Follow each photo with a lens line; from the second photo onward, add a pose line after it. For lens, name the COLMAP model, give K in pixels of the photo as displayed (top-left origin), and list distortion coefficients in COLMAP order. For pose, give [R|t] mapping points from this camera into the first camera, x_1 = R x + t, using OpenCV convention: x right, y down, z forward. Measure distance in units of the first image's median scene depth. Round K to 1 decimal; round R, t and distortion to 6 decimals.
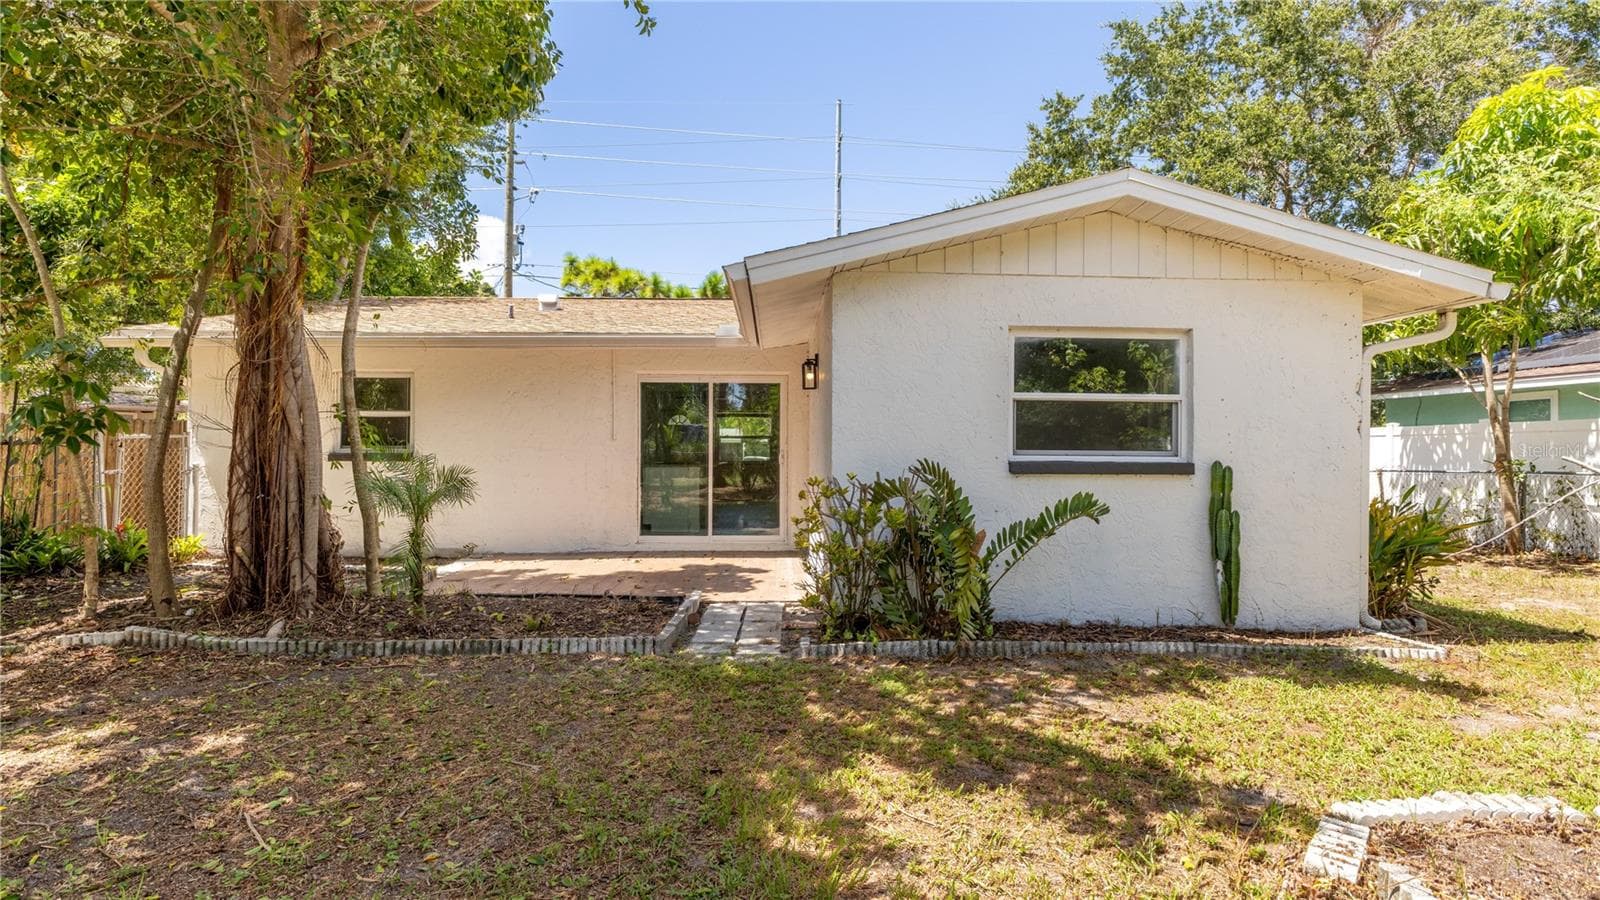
lens RADIAL K [[1048.2, 0, 800.8], [0, 1048.2, 468.7], [0, 0, 1]] dist [0.019272, -0.002949]
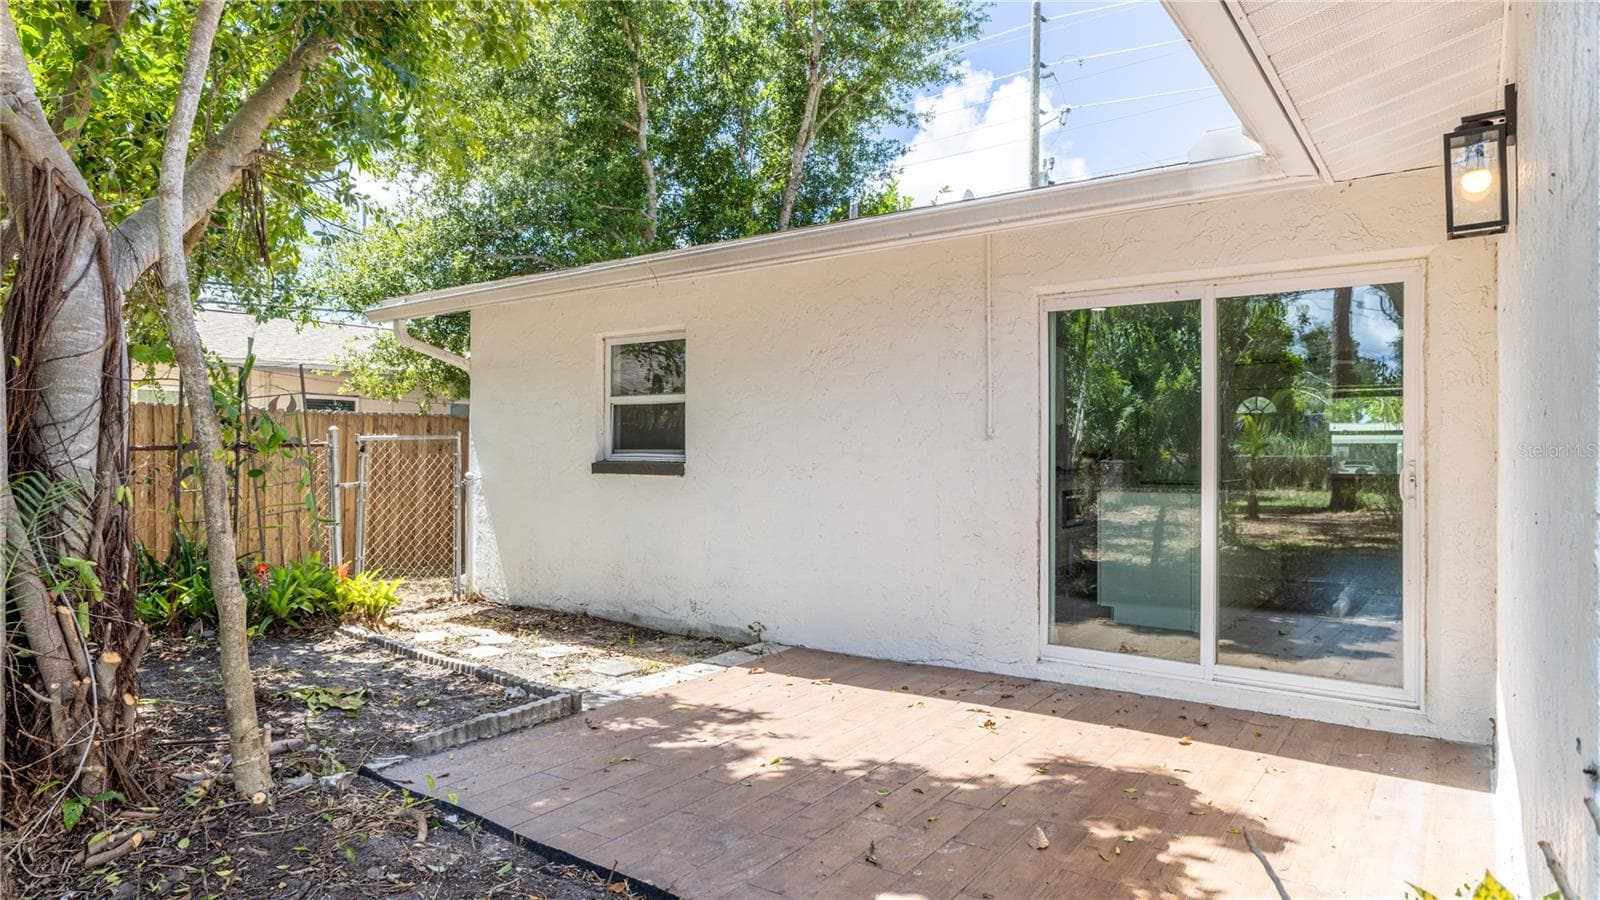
lens RADIAL K [[1017.9, 0, 800.0], [0, 1017.9, 450.0], [0, 0, 1]] dist [0.006412, 0.000403]
pose [[0.818480, 0.001987, -0.574531, 0.016787], [-0.016062, 0.999682, -0.019424, -0.014384], [0.574310, 0.025126, 0.818252, 0.702081]]
